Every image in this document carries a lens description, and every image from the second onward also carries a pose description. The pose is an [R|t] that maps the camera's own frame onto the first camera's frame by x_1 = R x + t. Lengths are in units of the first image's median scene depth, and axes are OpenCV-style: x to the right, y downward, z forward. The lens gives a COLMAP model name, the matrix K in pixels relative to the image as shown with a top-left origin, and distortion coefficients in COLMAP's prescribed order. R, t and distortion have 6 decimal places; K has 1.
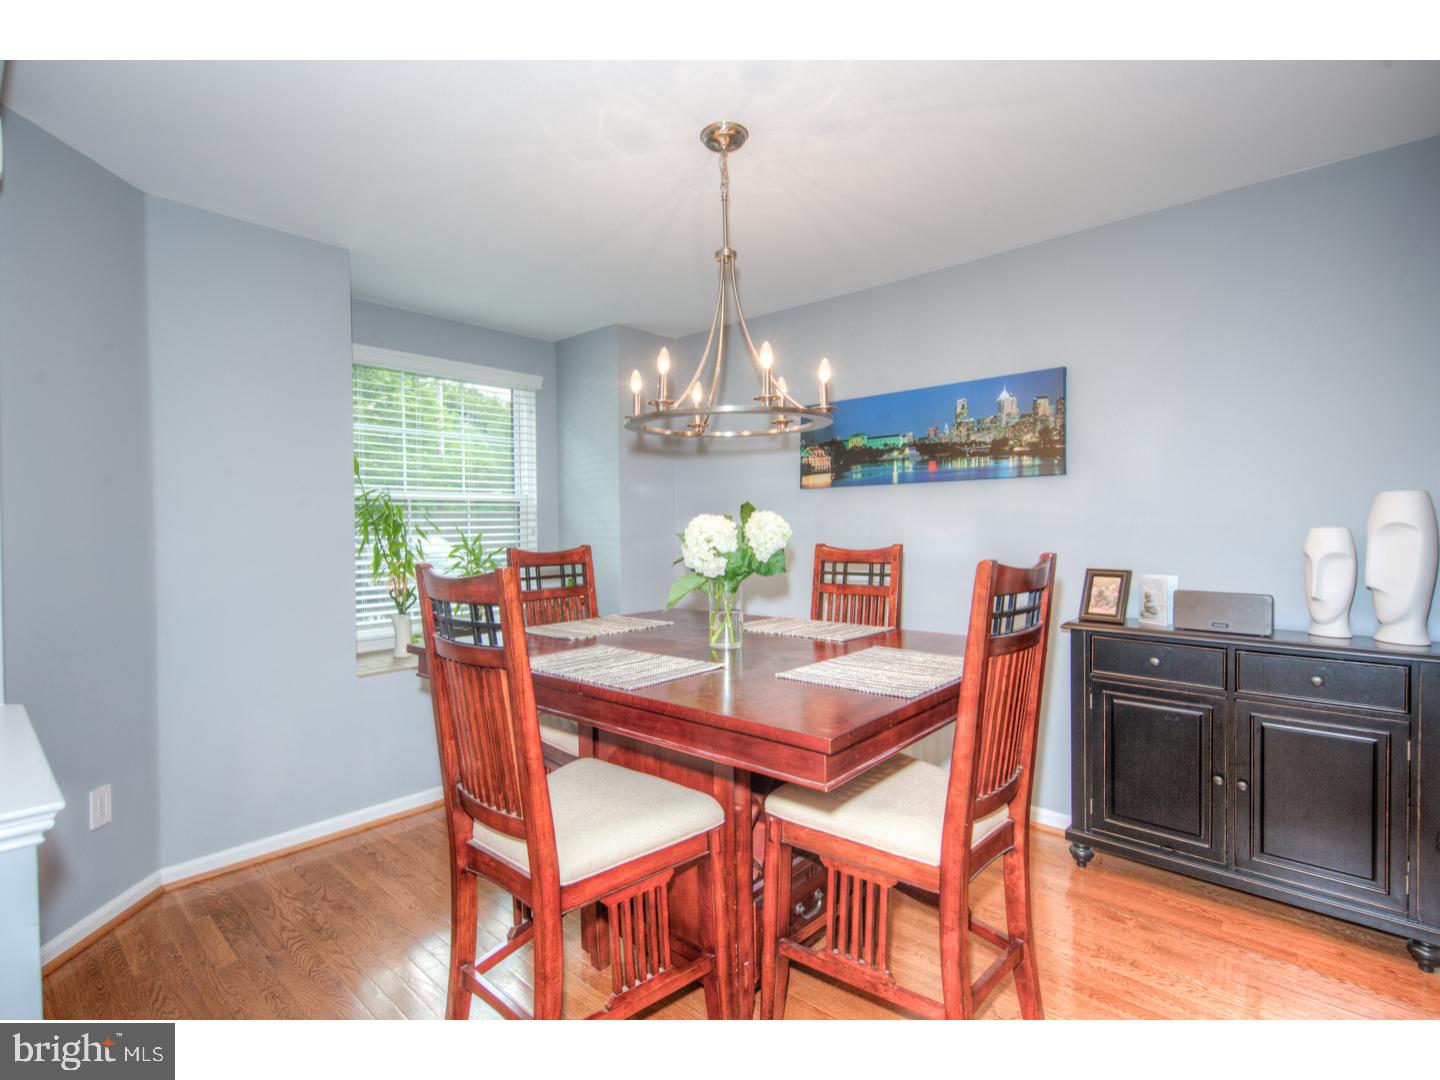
lens RADIAL K [[690.4, 0, 716.0], [0, 690.4, 538.2], [0, 0, 1]] dist [0.015919, -0.000075]
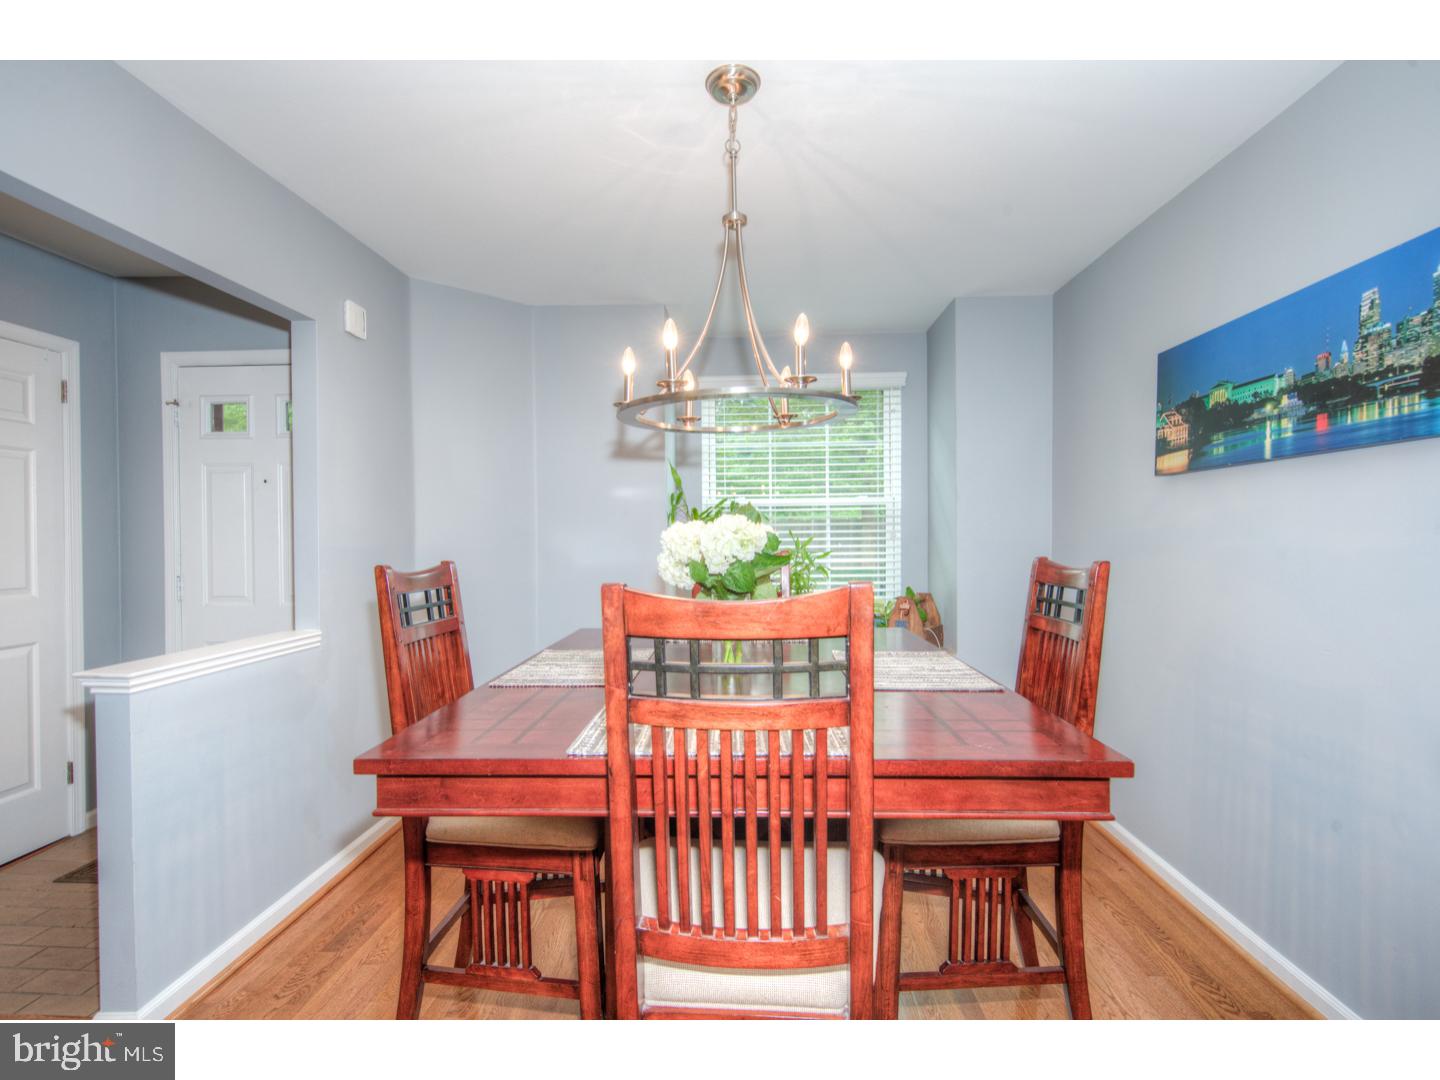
lens RADIAL K [[684.4, 0, 719.8], [0, 684.4, 540.2], [0, 0, 1]] dist [-0.017624, -0.000973]
pose [[0.644318, 0.012440, -0.764656, 0.399059], [-0.014164, 0.999890, 0.004332, -0.006234], [0.764626, 0.008039, 0.644424, 0.276924]]
